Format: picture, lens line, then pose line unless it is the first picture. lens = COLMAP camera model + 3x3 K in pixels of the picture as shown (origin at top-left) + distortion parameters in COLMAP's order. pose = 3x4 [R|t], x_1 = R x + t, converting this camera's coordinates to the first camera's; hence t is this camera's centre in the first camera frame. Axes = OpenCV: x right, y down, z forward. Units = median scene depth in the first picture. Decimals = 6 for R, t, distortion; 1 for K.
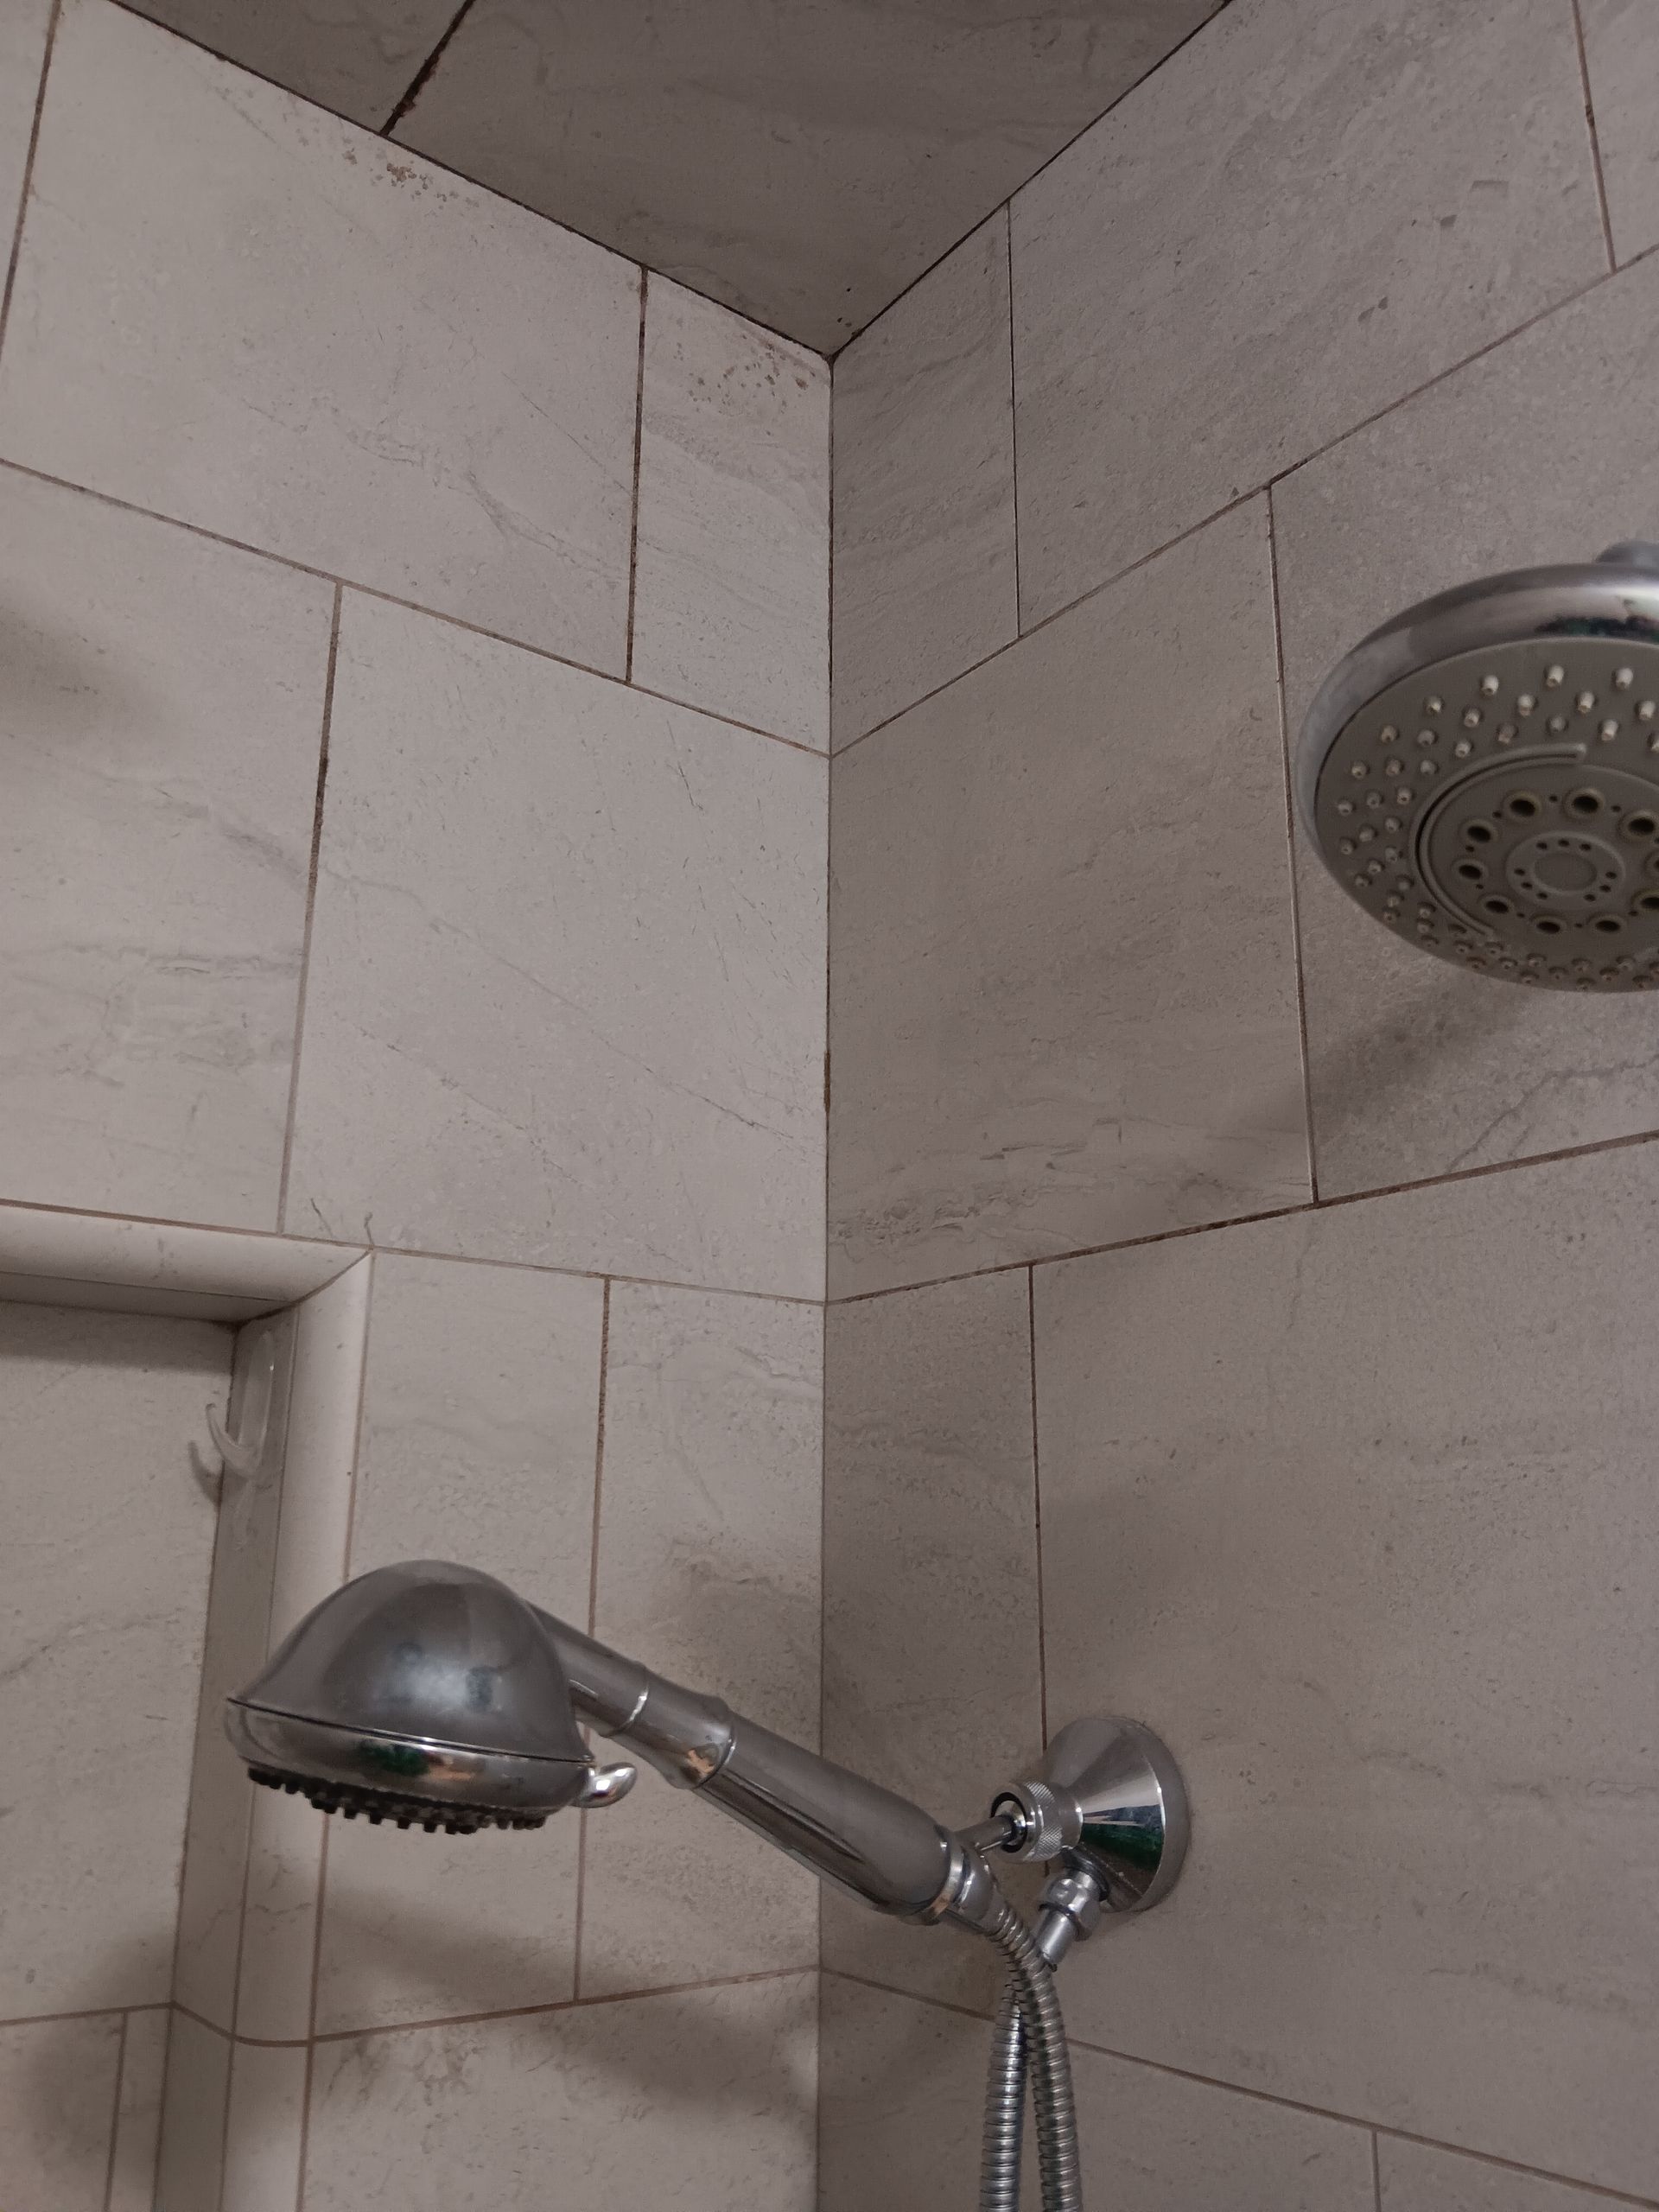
lens RADIAL K [[1732.3, 0, 829.5], [0, 1732.3, 1106.0], [0, 0, 1]] dist [0.055438, -0.137861]
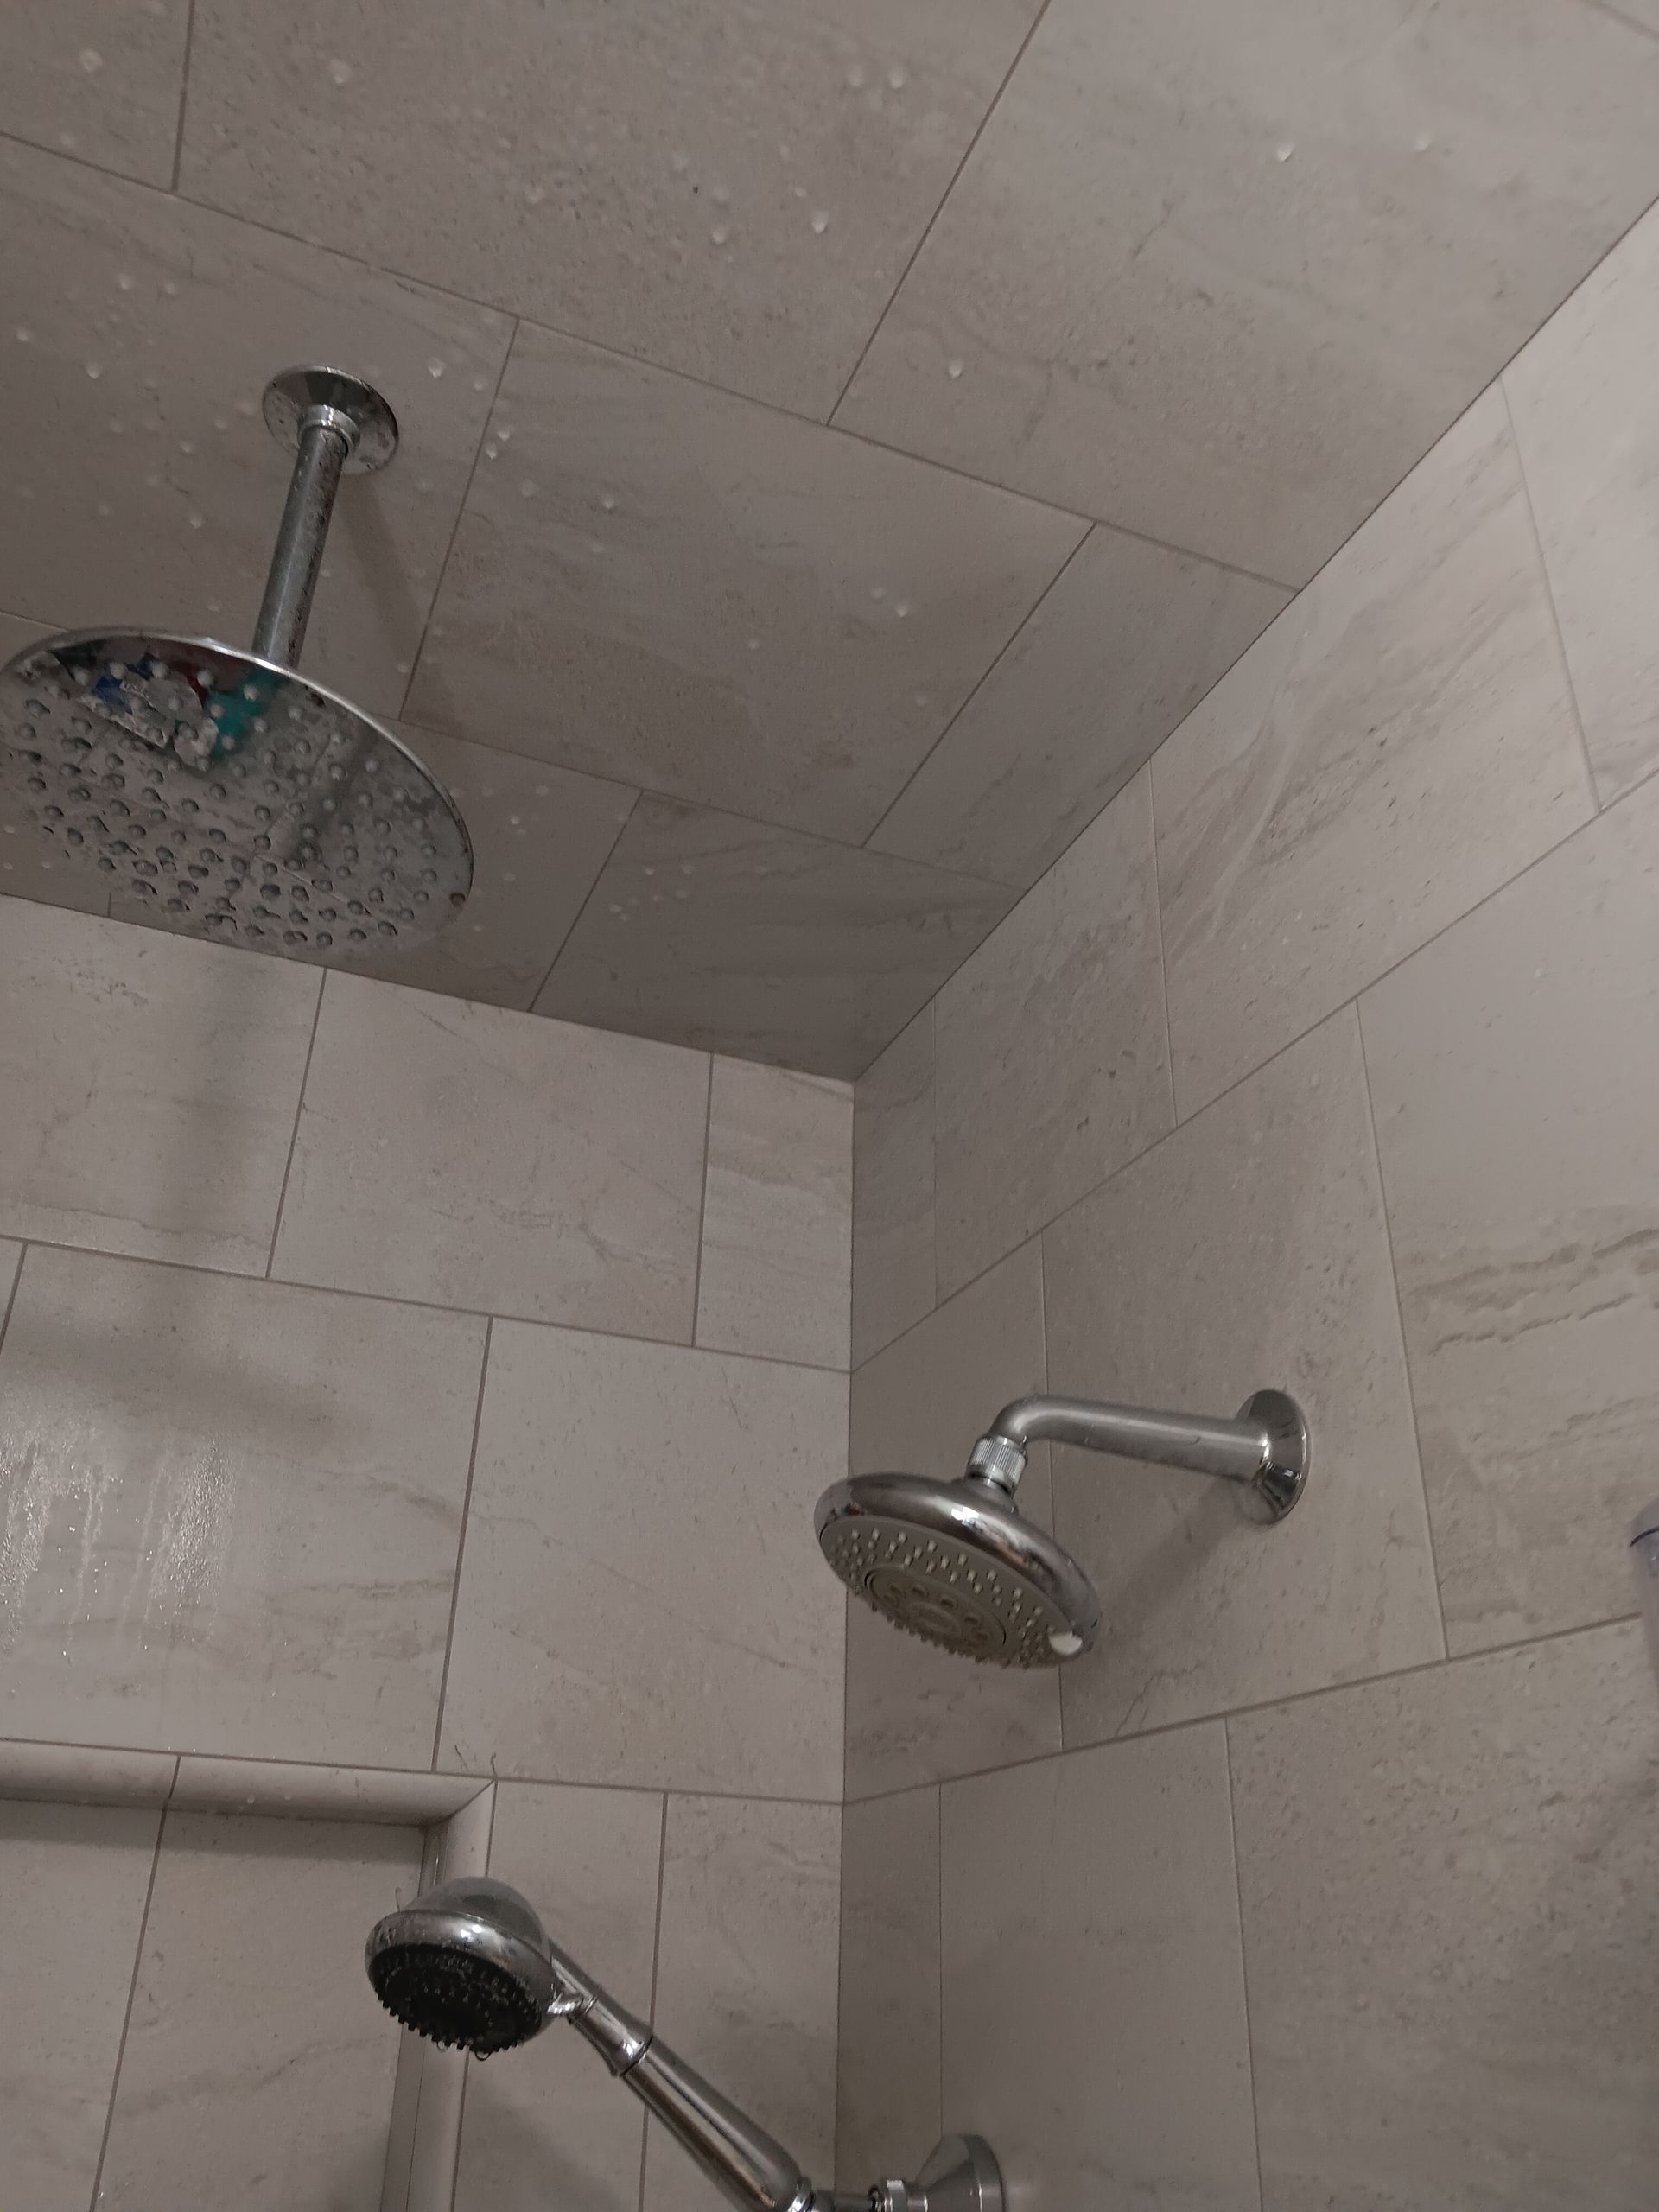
lens RADIAL K [[1708.8, 0, 829.5], [0, 1708.8, 1106.0], [0, 0, 1]] dist [0.094355, -0.226890]
pose [[0.969268, -0.099522, -0.224978, 0.401724], [0.048223, 0.973637, -0.222946, -0.135242], [0.241235, 0.205245, 0.948515, -0.450659]]
